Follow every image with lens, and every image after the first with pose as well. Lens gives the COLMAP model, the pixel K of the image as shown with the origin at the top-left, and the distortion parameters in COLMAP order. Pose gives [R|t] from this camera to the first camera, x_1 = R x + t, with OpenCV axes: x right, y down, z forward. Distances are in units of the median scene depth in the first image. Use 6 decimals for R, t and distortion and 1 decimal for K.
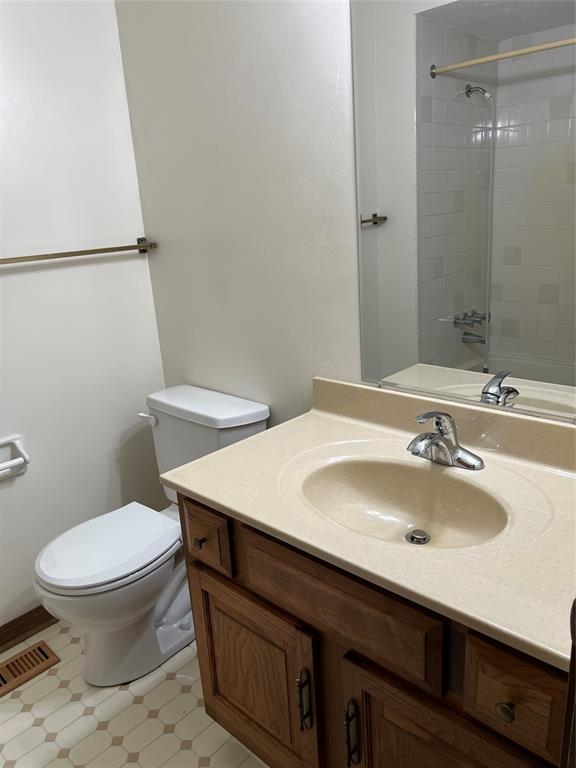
lens RADIAL K [[574.9, 0, 288.0], [0, 574.9, 384.0], [0, 0, 1]] dist [0.074299, -0.099569]
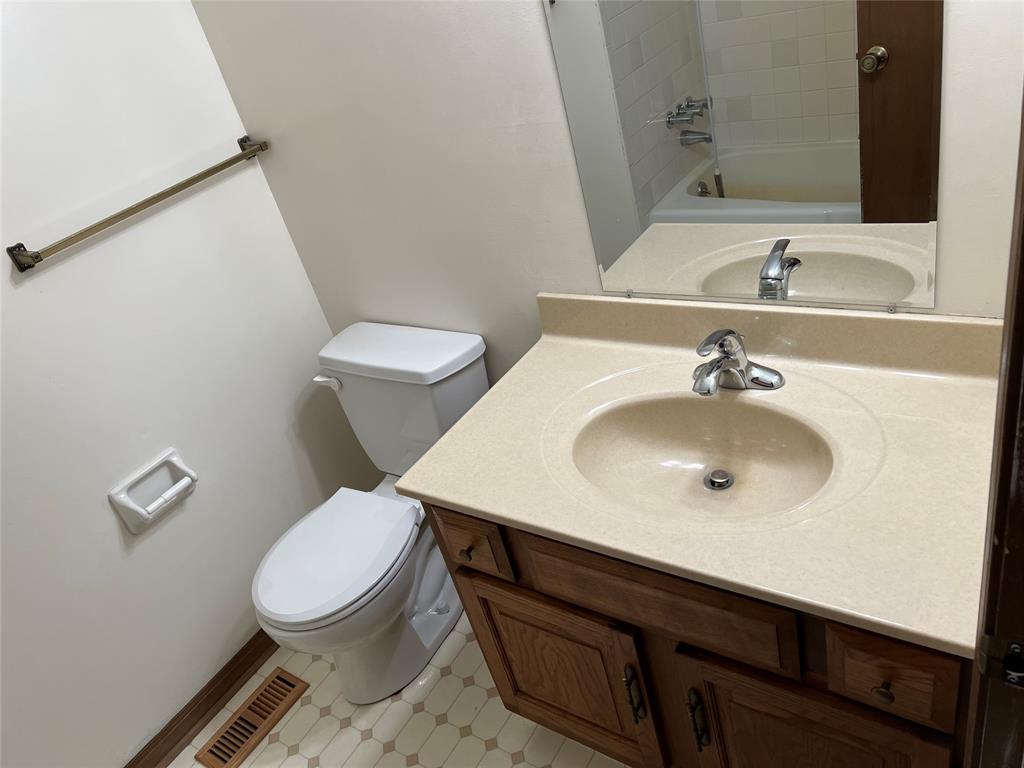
lens RADIAL K [[760.7, 0, 509.9], [0, 760.7, 381.4], [0, 0, 1]] dist [0.073406, -0.127343]
pose [[0.969944, -0.238793, 0.046752, -0.081896], [0.220832, 0.944561, 0.242975, -0.197506], [-0.102181, -0.225348, 0.968905, -0.000710]]
